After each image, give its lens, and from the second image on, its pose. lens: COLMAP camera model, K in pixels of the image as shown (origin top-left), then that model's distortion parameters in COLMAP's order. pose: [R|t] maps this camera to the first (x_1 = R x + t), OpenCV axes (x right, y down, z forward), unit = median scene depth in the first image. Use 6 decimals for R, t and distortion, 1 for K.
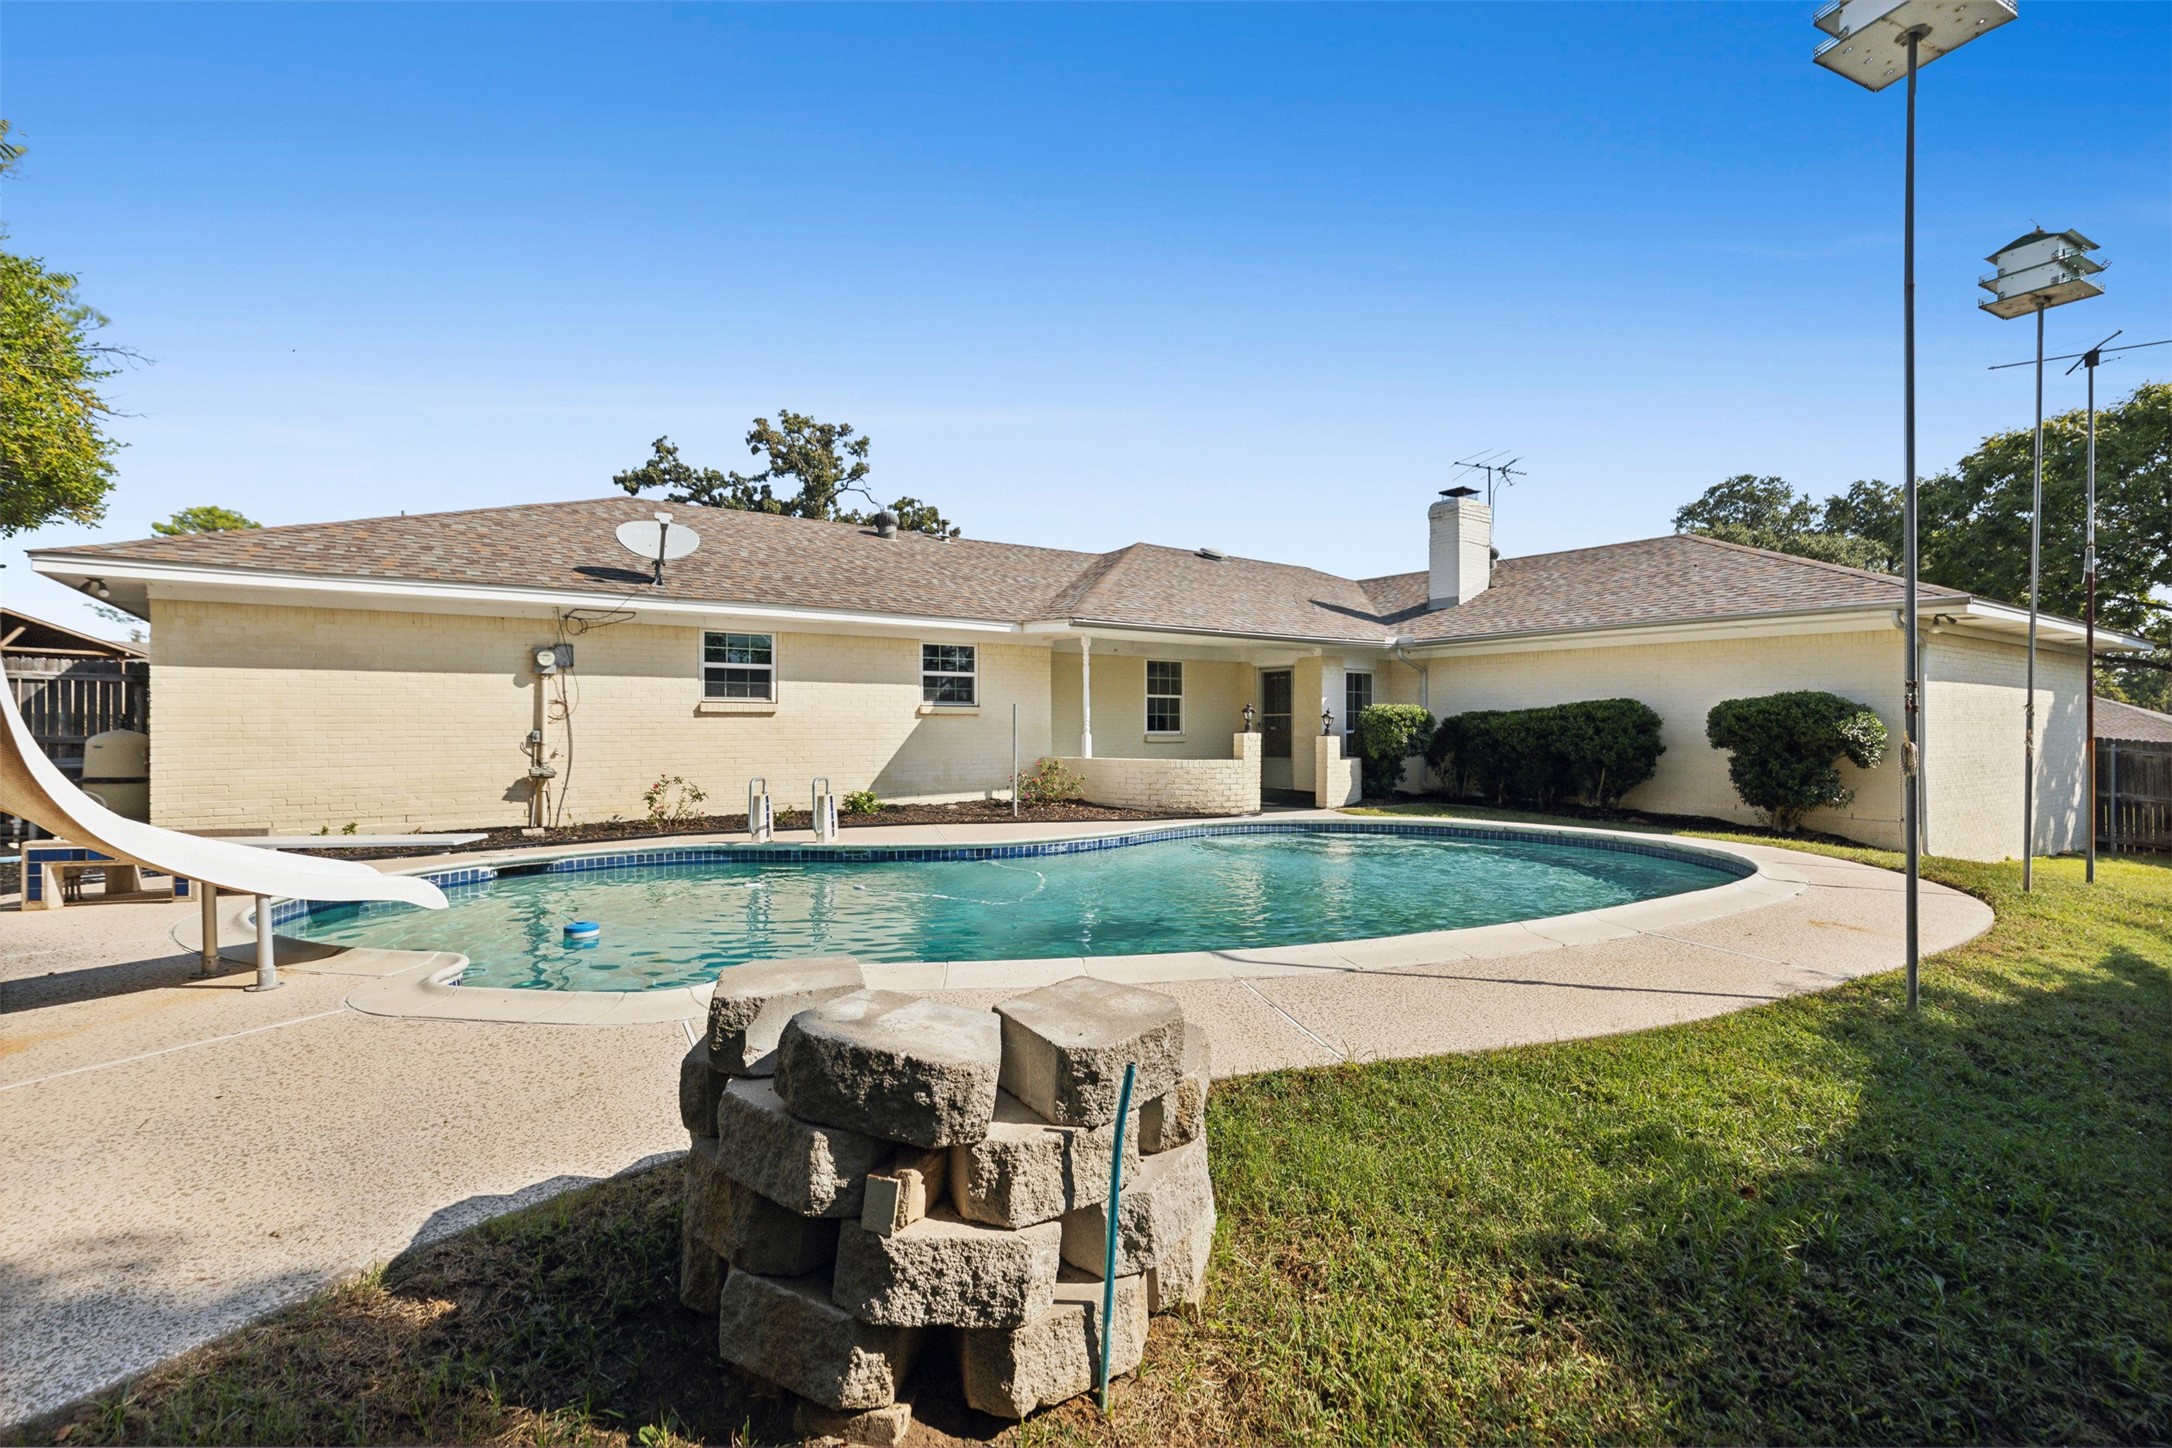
lens RADIAL K [[1028.8, 0, 1087.1], [0, 1028.8, 728.1], [0, 0, 1]] dist [0.015202, -0.000926]
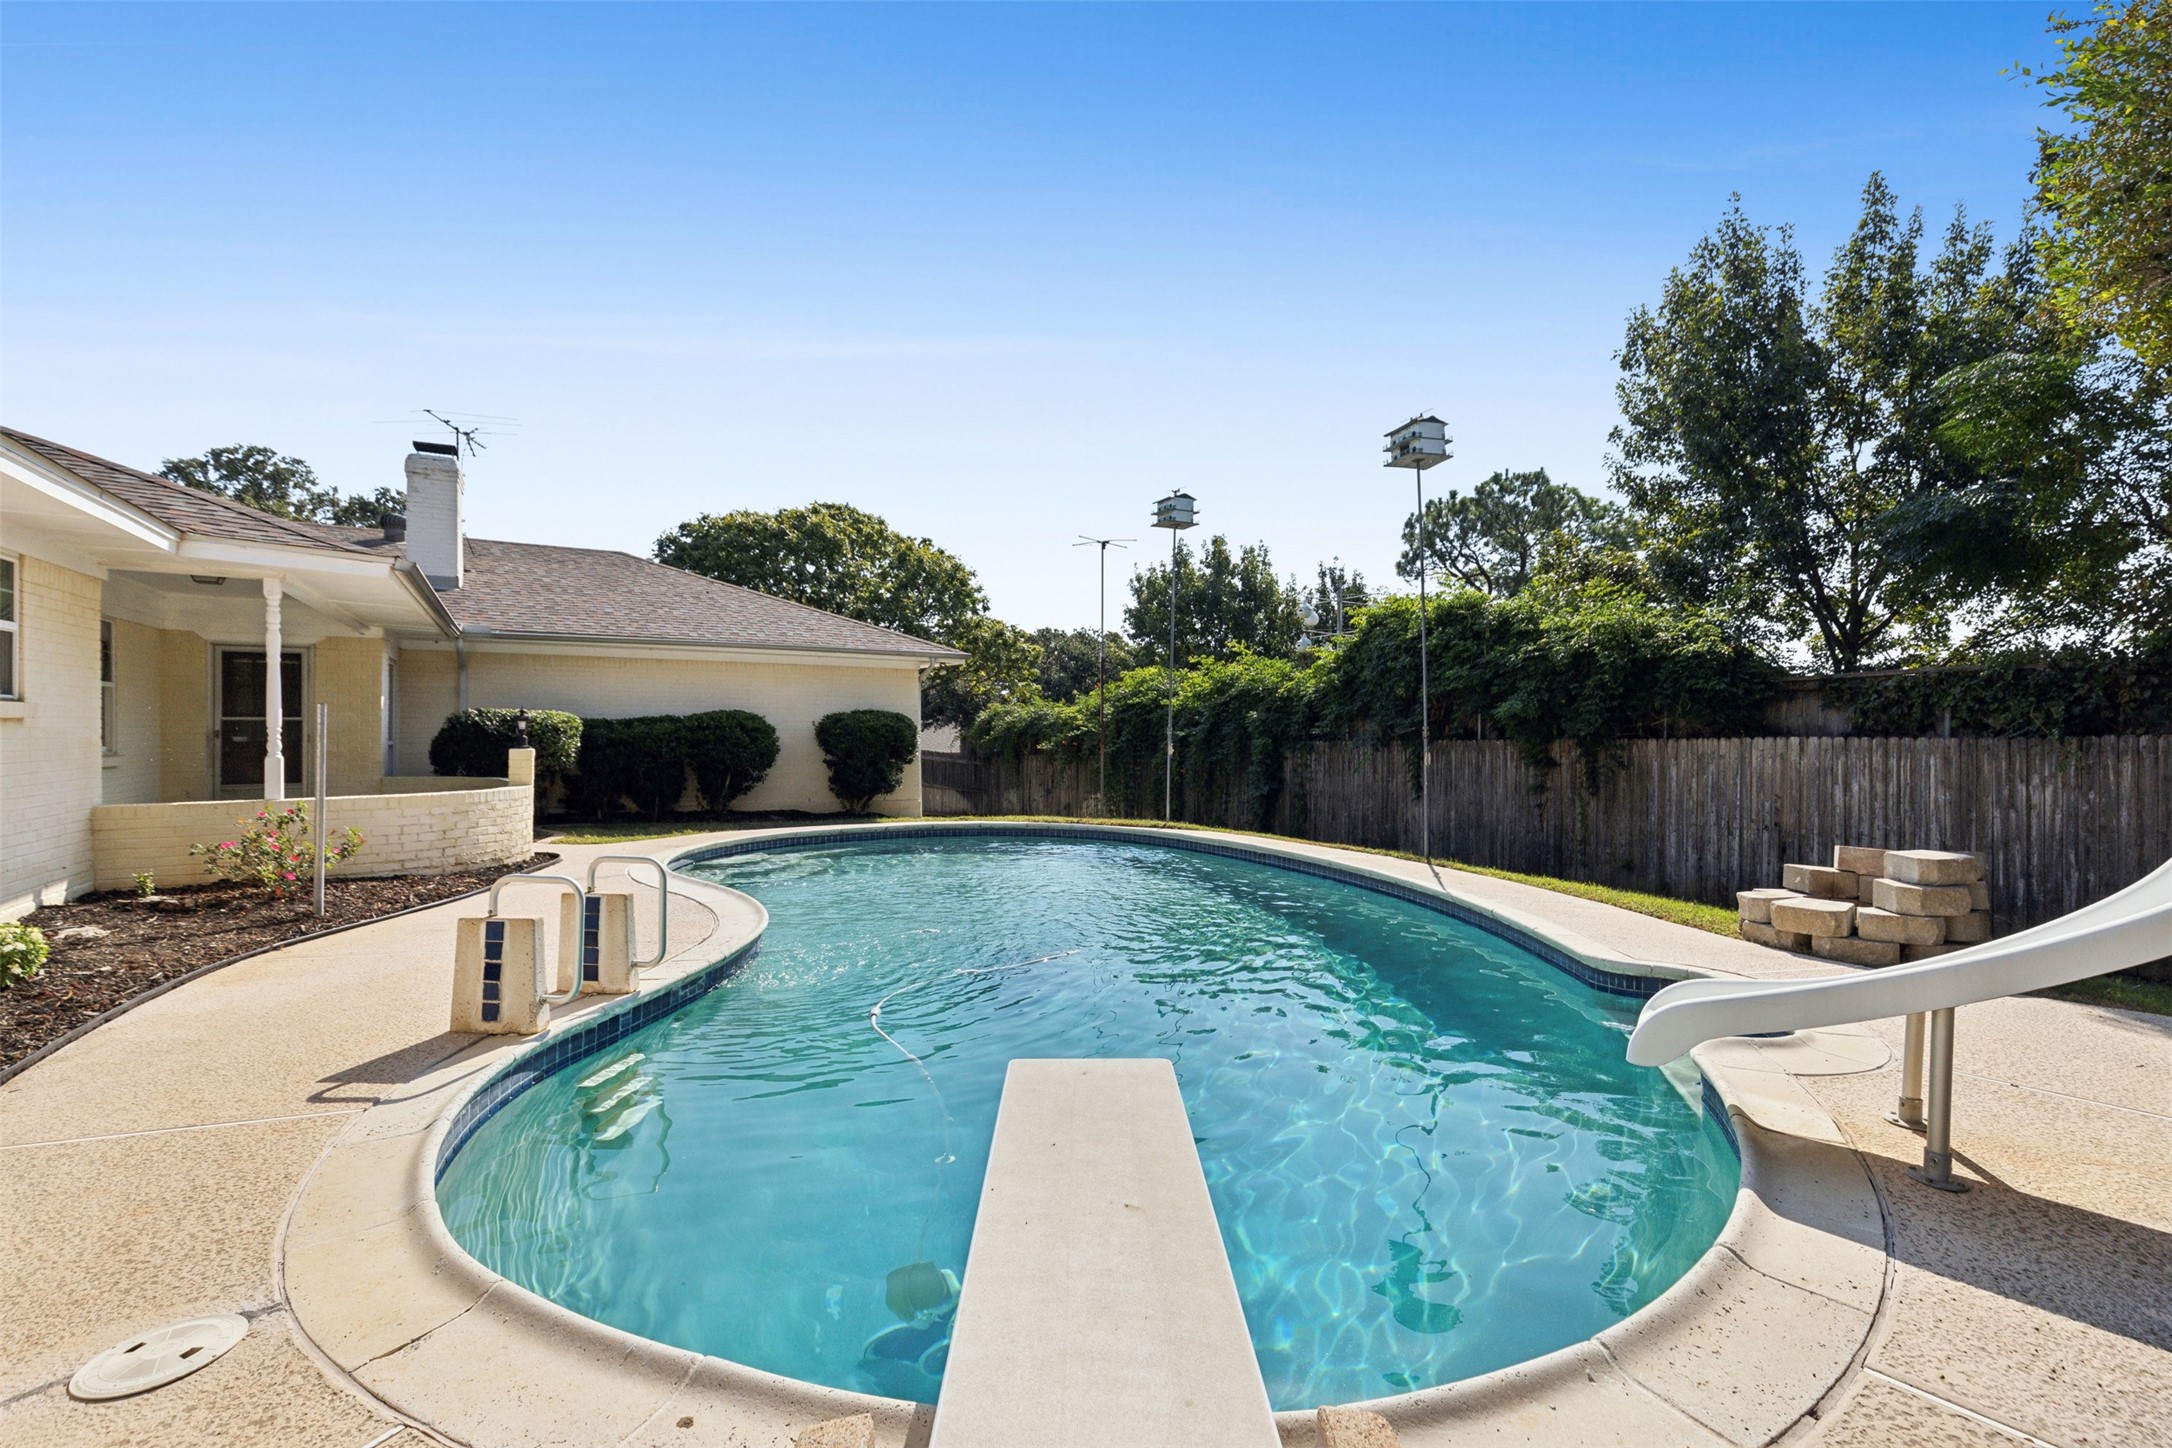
lens RADIAL K [[1028.8, 0, 1084.1], [0, 1028.8, 729.7], [0, 0, 1]] dist [0.015202, -0.000926]
pose [[0.040951, -0.003573, 0.999155, -0.566240], [-0.008108, 0.999959, 0.003908, -0.015290], [-0.999128, -0.008261, 0.040921, 0.564801]]
